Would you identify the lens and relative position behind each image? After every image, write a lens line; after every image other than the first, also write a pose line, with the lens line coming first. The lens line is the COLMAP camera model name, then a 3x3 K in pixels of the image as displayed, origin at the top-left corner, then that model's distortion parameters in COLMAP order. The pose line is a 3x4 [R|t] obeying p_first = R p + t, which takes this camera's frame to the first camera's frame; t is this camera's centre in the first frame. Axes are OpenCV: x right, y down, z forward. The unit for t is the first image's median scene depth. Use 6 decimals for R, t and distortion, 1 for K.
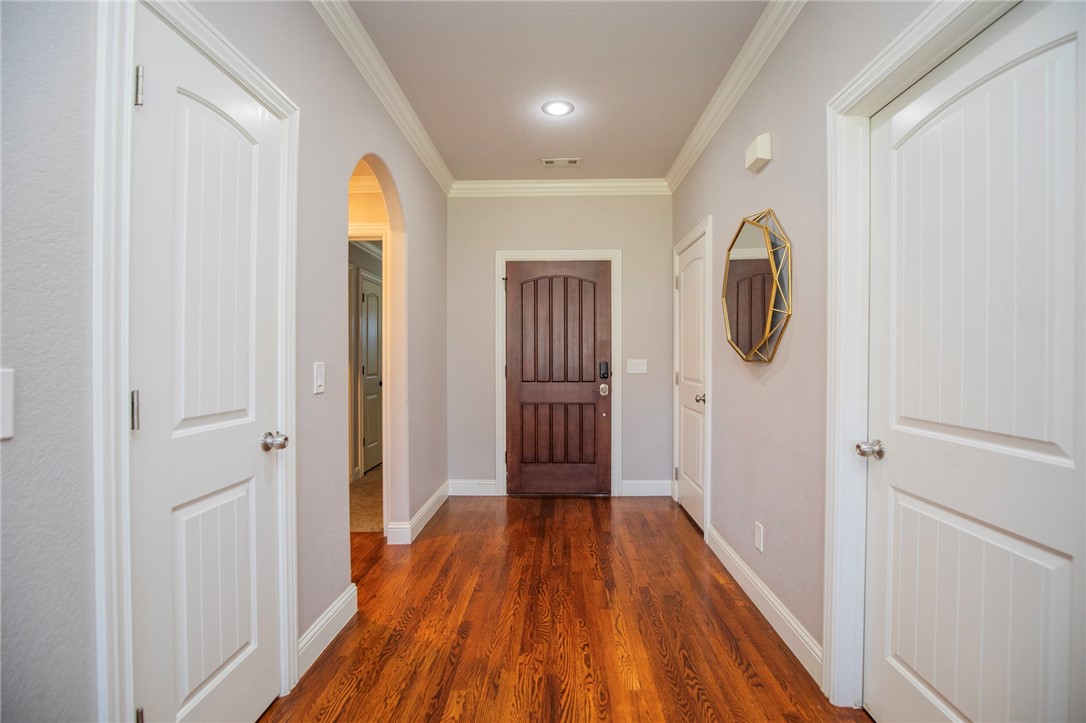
lens RADIAL K [[509.3, 0, 543.0], [0, 509.3, 361.5], [0, 0, 1]] dist [-0.021066, 0.000246]
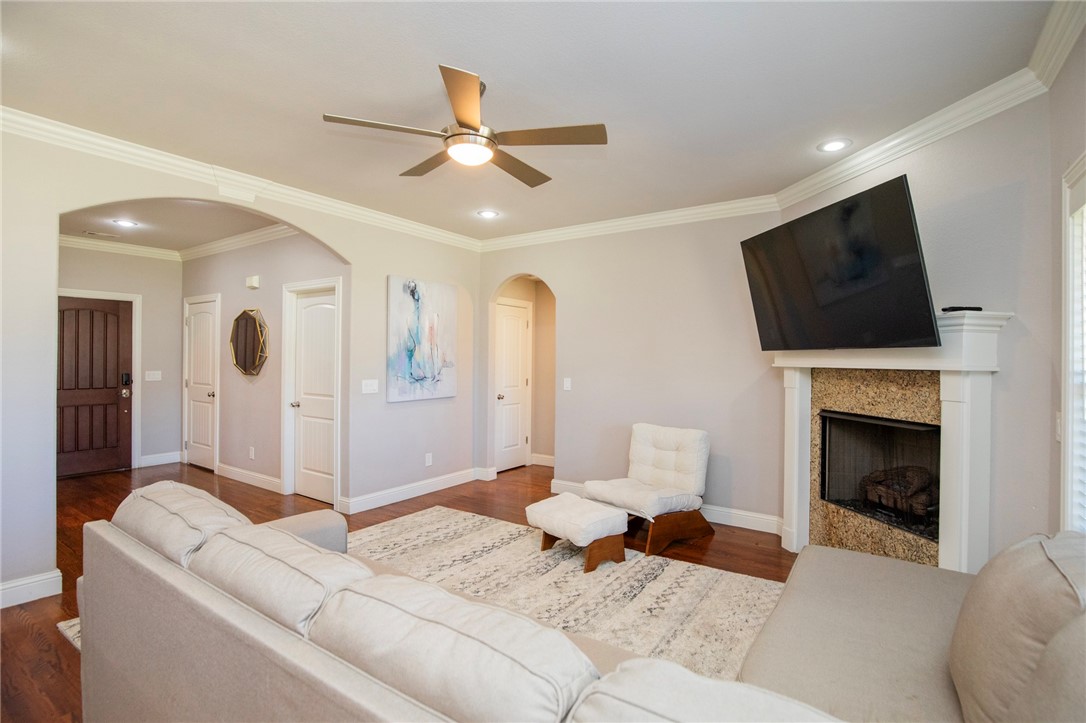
lens RADIAL K [[509.3, 0, 543.0], [0, 509.3, 361.5], [0, 0, 1]] dist [-0.021066, 0.000246]
pose [[0.549437, 0.003081, 0.835530, -0.403706], [-0.001196, 0.999995, -0.002901, -0.029290], [-0.835534, 0.000595, 0.549438, -0.716186]]
